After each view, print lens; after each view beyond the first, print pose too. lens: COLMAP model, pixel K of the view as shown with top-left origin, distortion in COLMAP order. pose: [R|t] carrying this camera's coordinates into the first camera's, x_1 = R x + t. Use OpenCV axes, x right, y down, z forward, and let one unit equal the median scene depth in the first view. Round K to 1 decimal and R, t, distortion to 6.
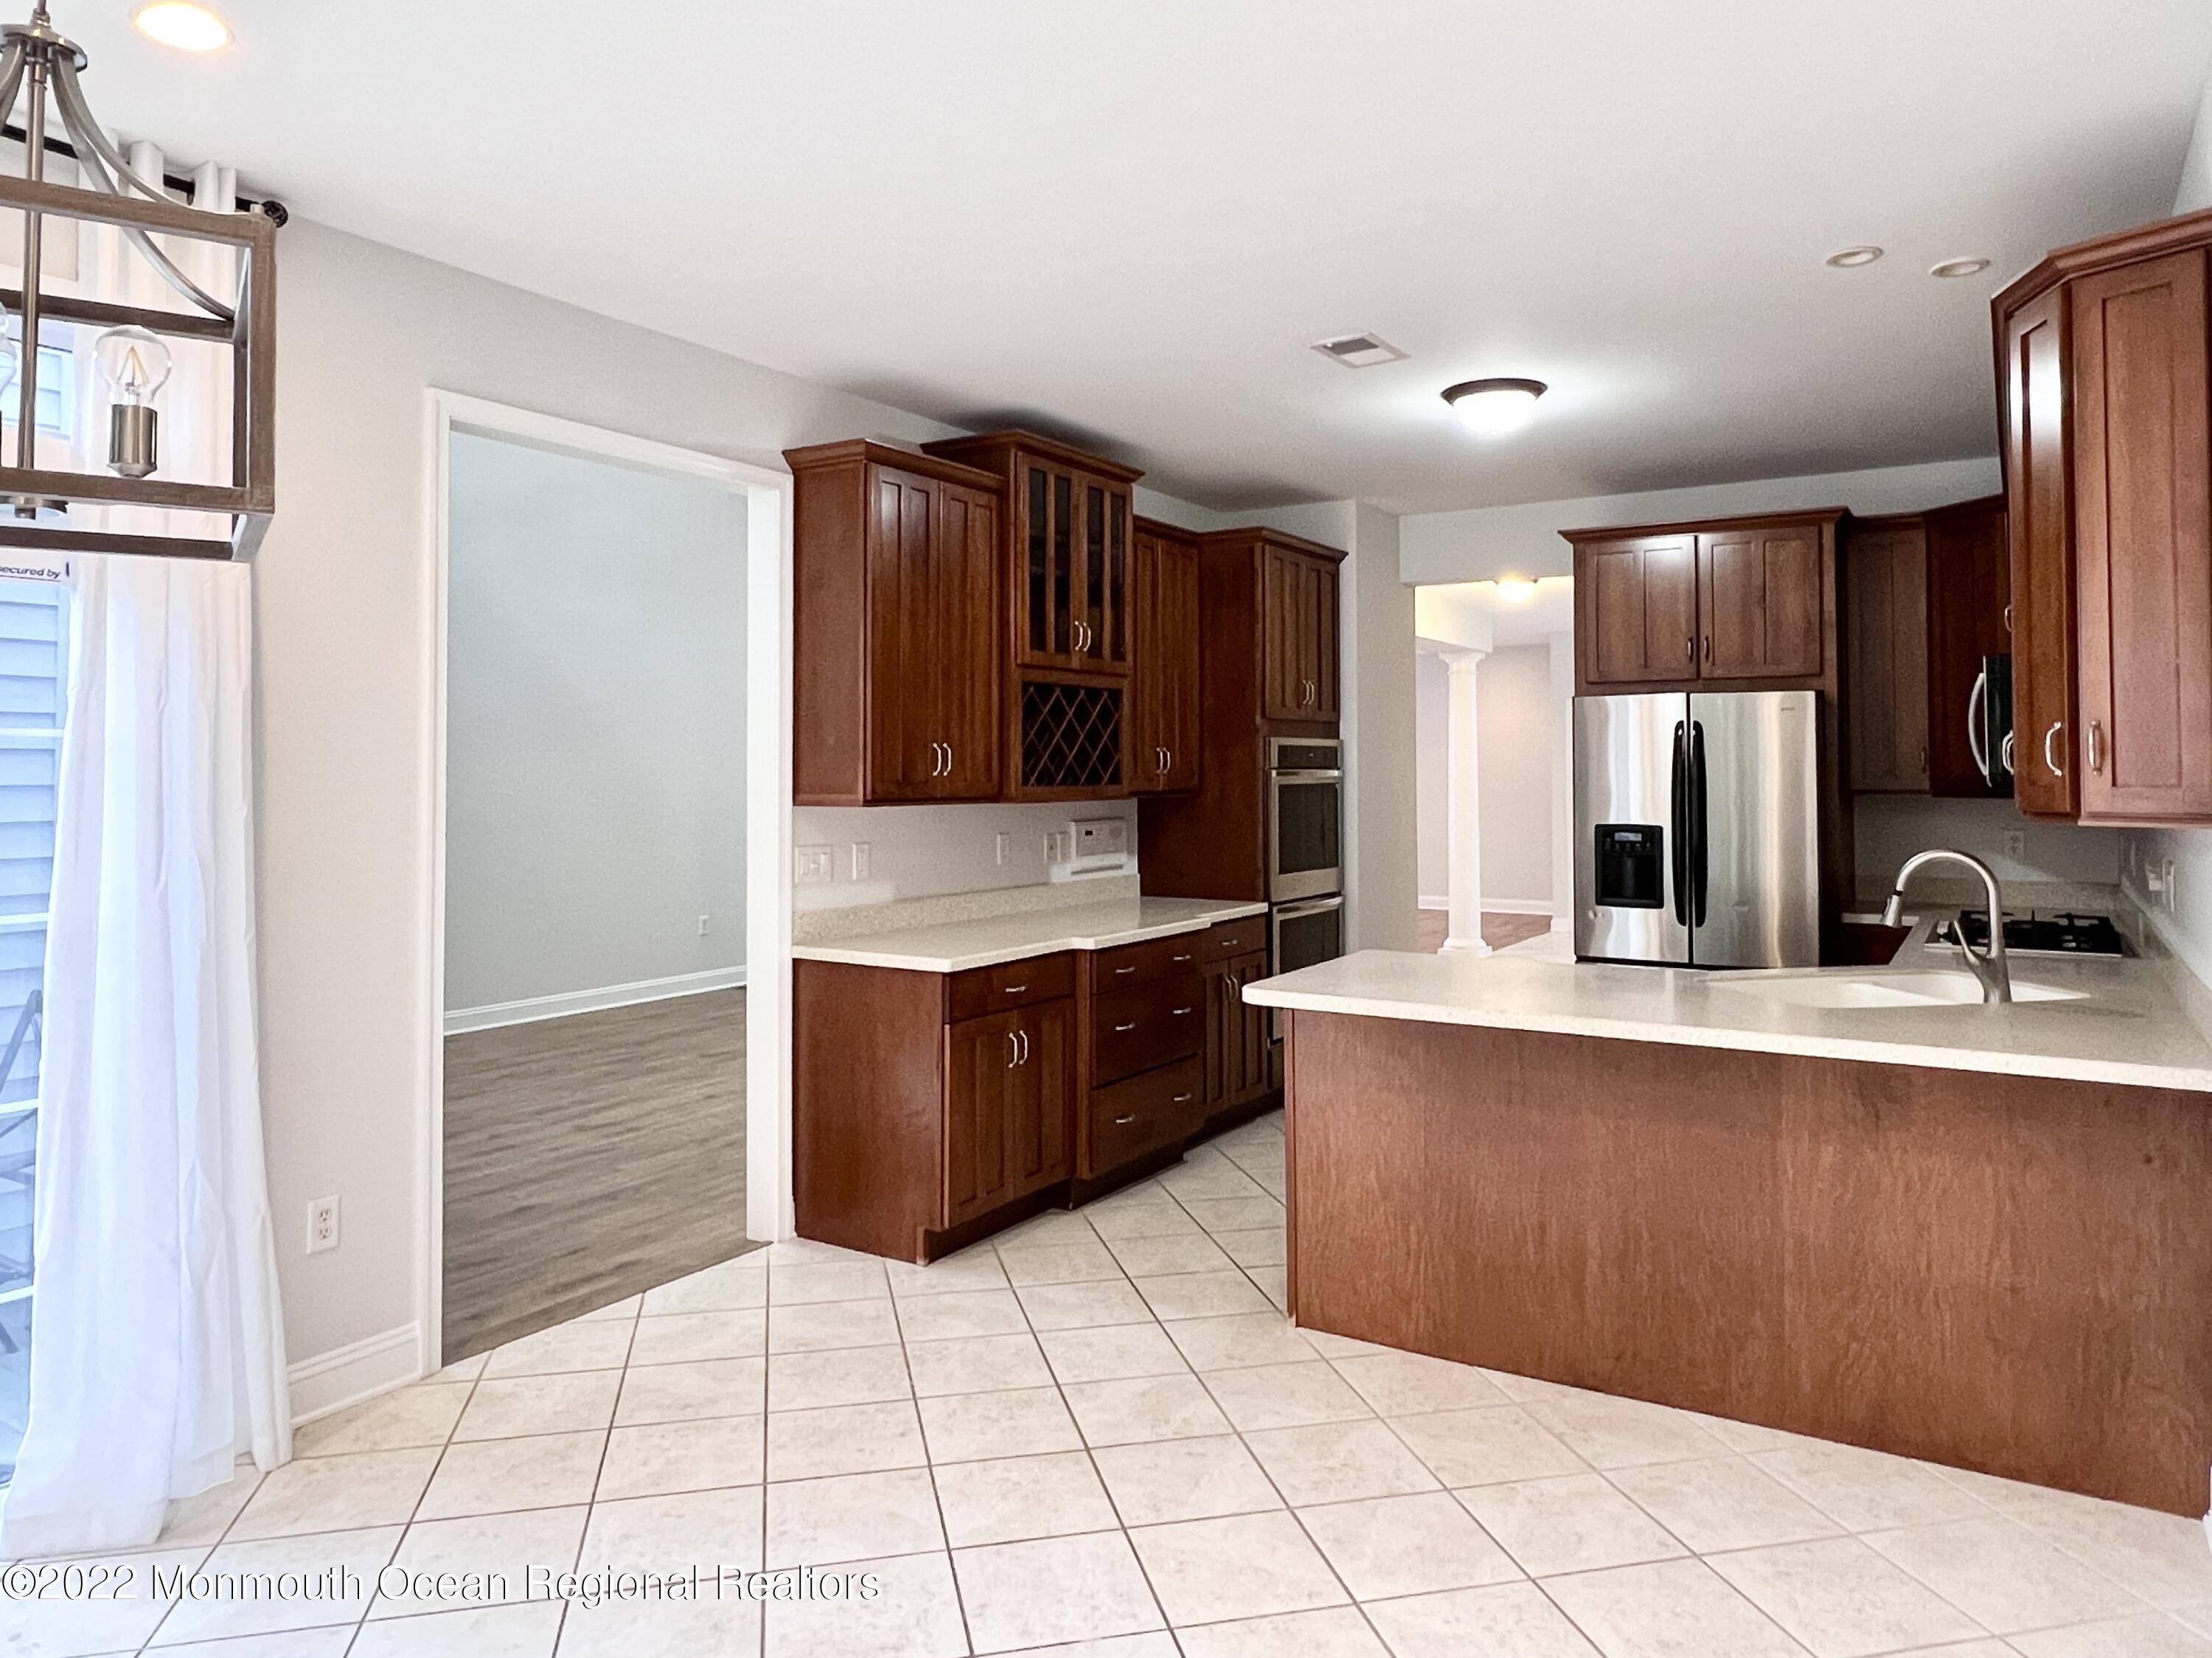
lens RADIAL K [[1448.0, 0, 1095.6], [0, 1448.0, 733.1], [0, 0, 1]] dist [0.005281, -0.001950]
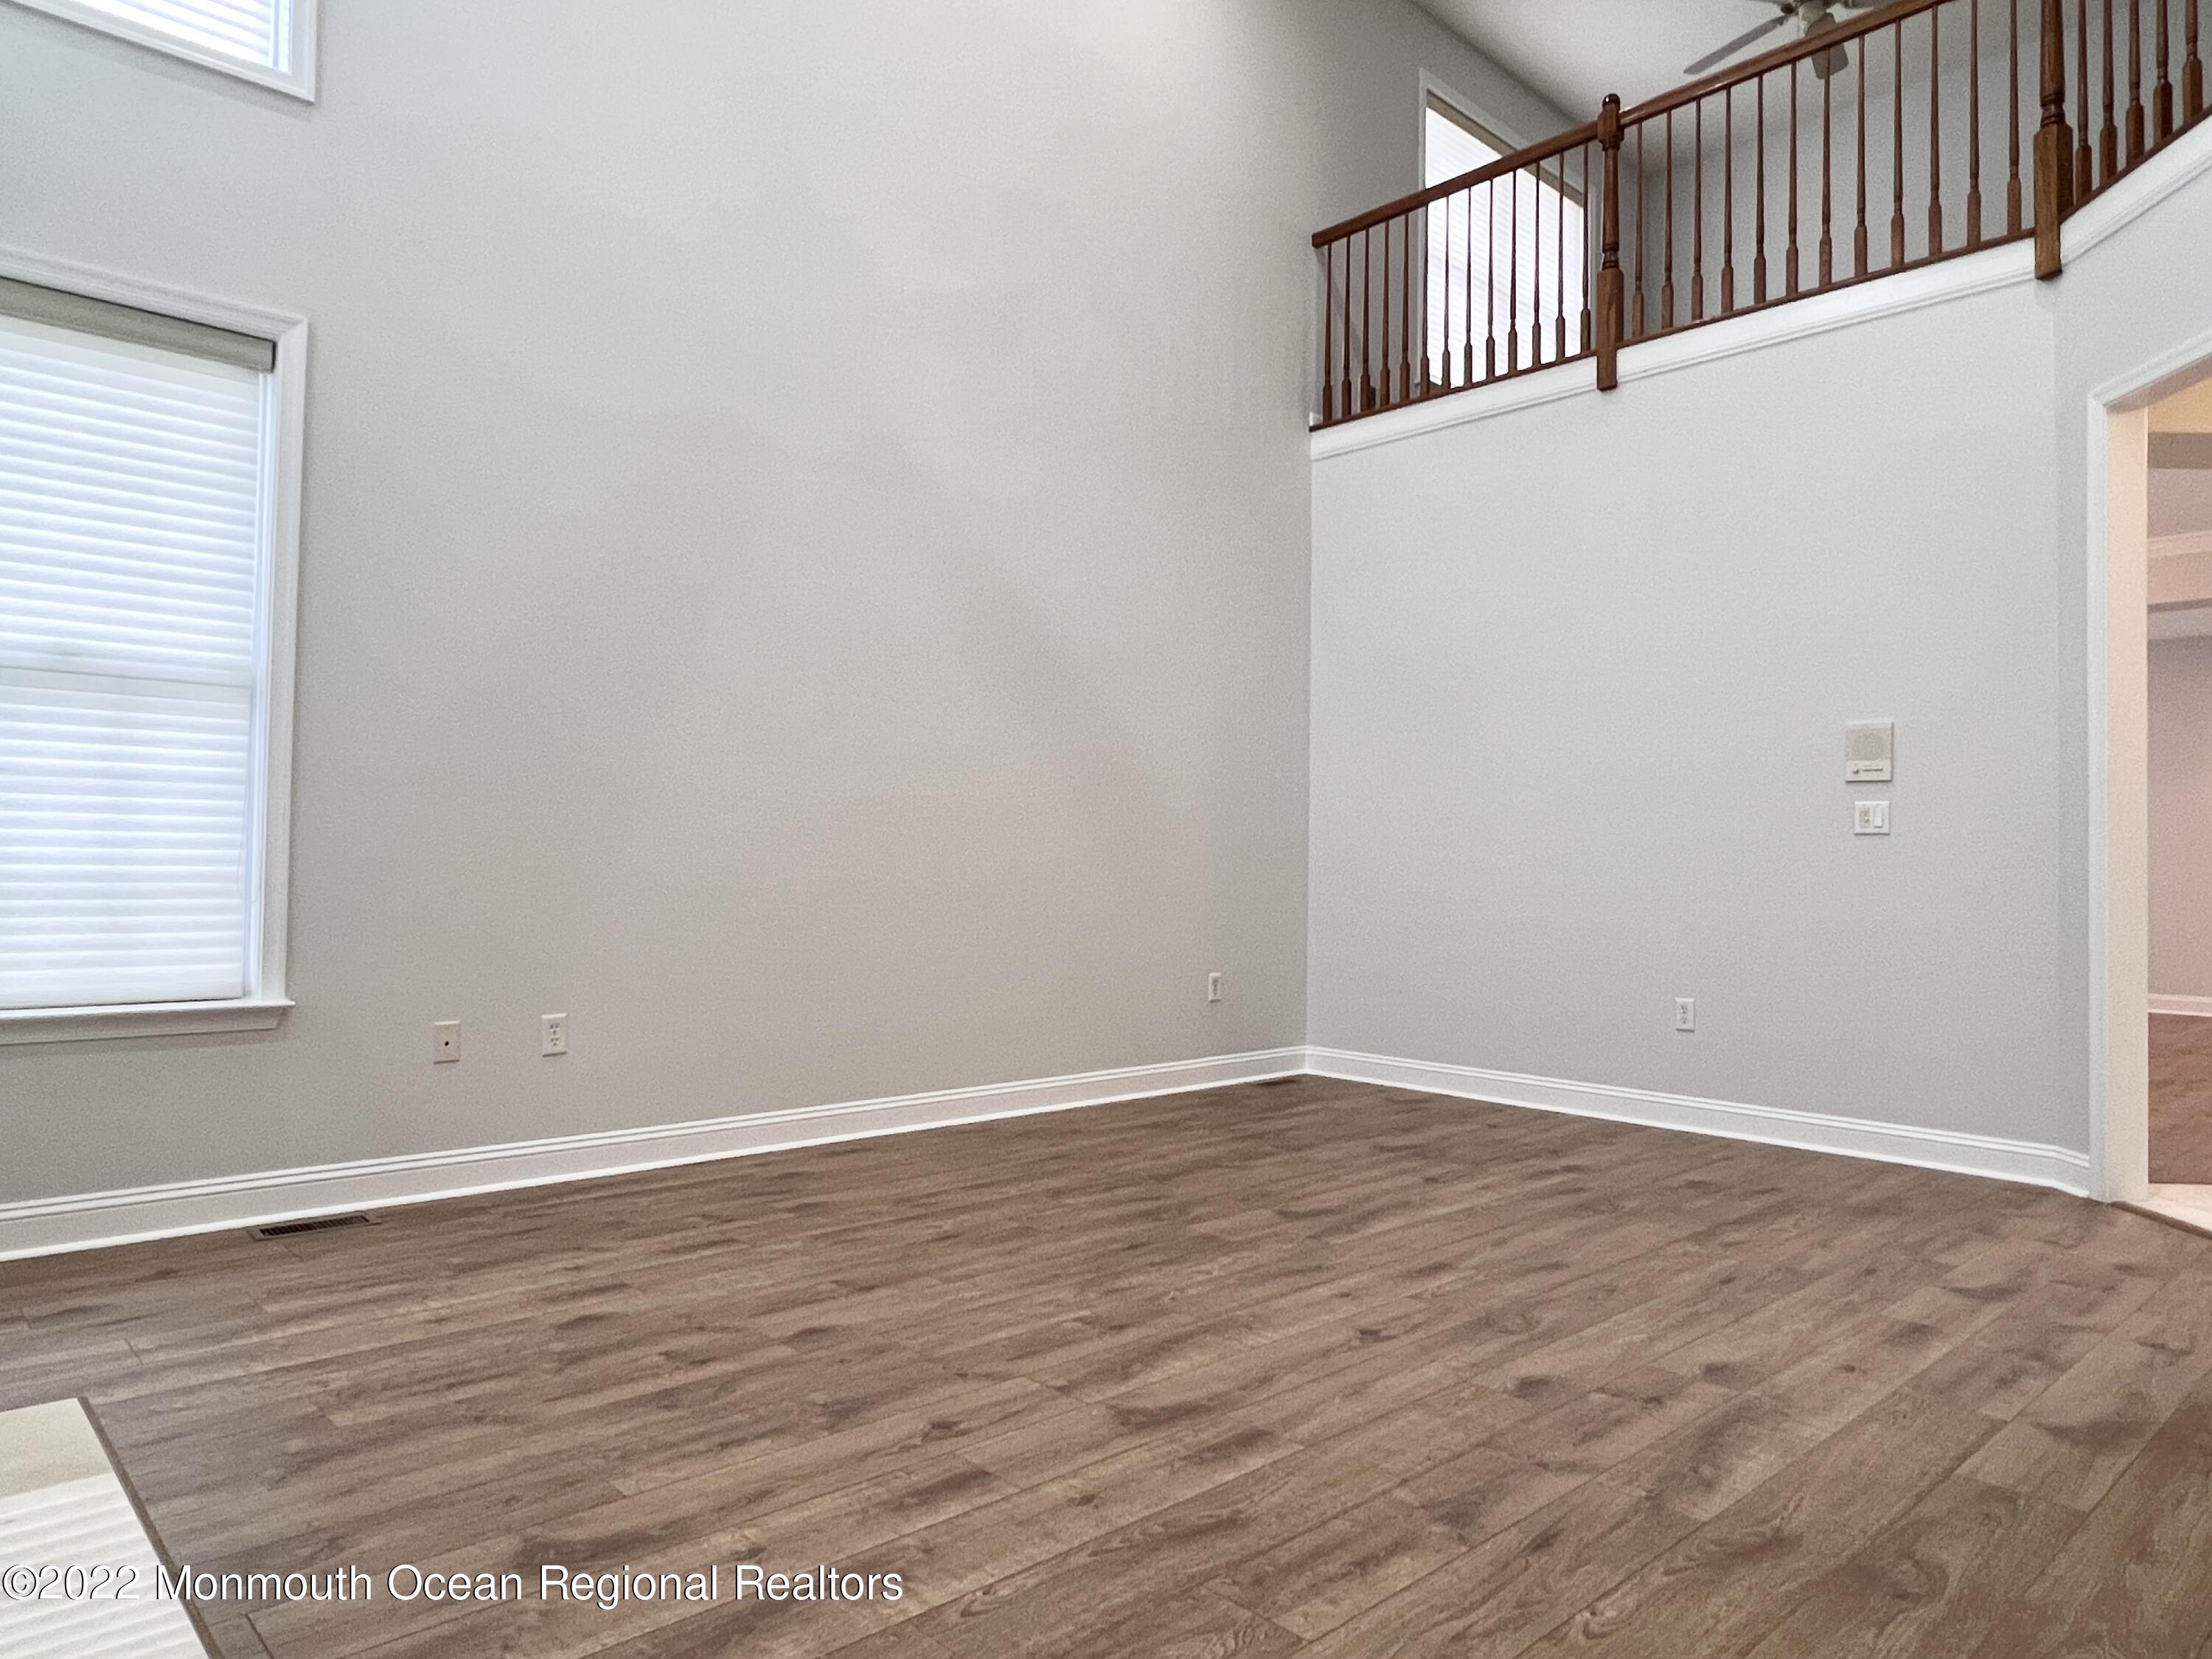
lens RADIAL K [[1407.8, 0, 1106.0], [0, 1407.8, 829.5], [0, 0, 1]] dist [0.001066, 0.000421]
pose [[0.968468, 0.005867, -0.249069, -0.345063], [-0.004352, 0.999969, 0.006630, 0.127781], [0.249100, -0.005337, 0.968463, 0.795036]]
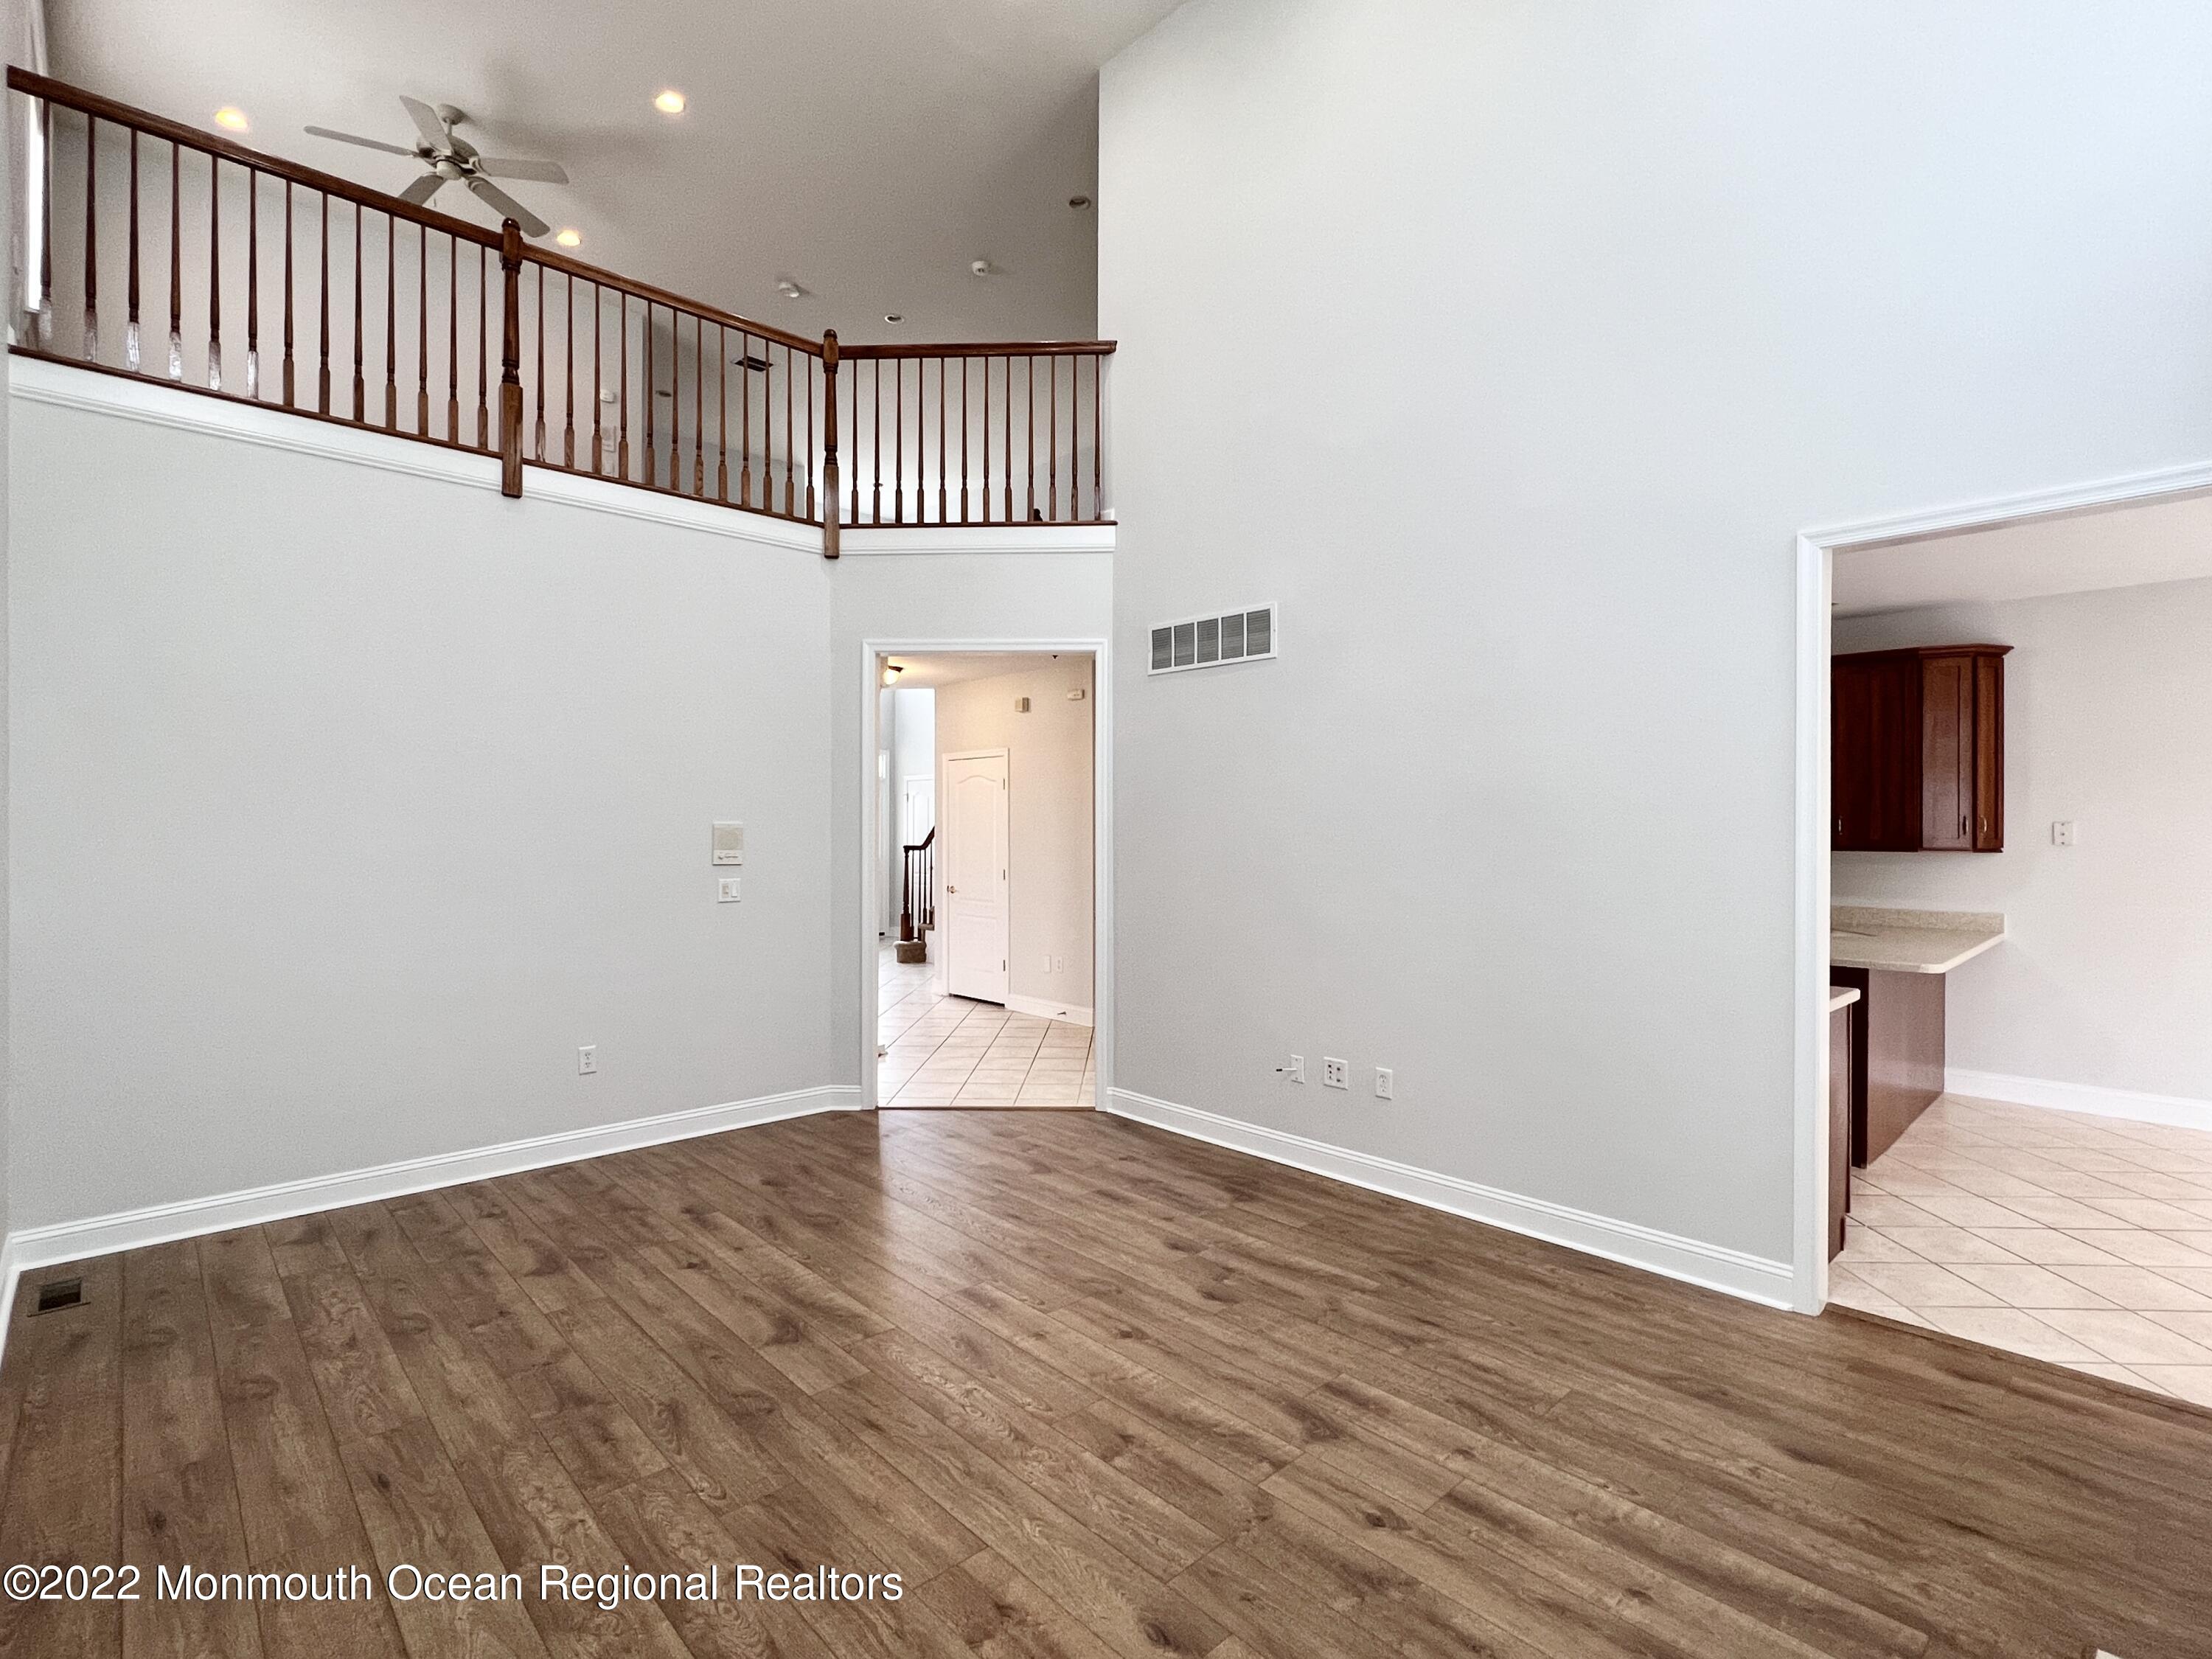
lens RADIAL K [[1054.1, 0, 1101.5], [0, 1054.1, 823.6], [0, 0, 1]] dist [-0.004297, -0.000579]
pose [[0.249872, 0.001945, 0.968277, -1.063710], [-0.035303, 0.999351, 0.007102, 0.026854], [-0.967635, -0.035958, 0.249778, 1.317604]]
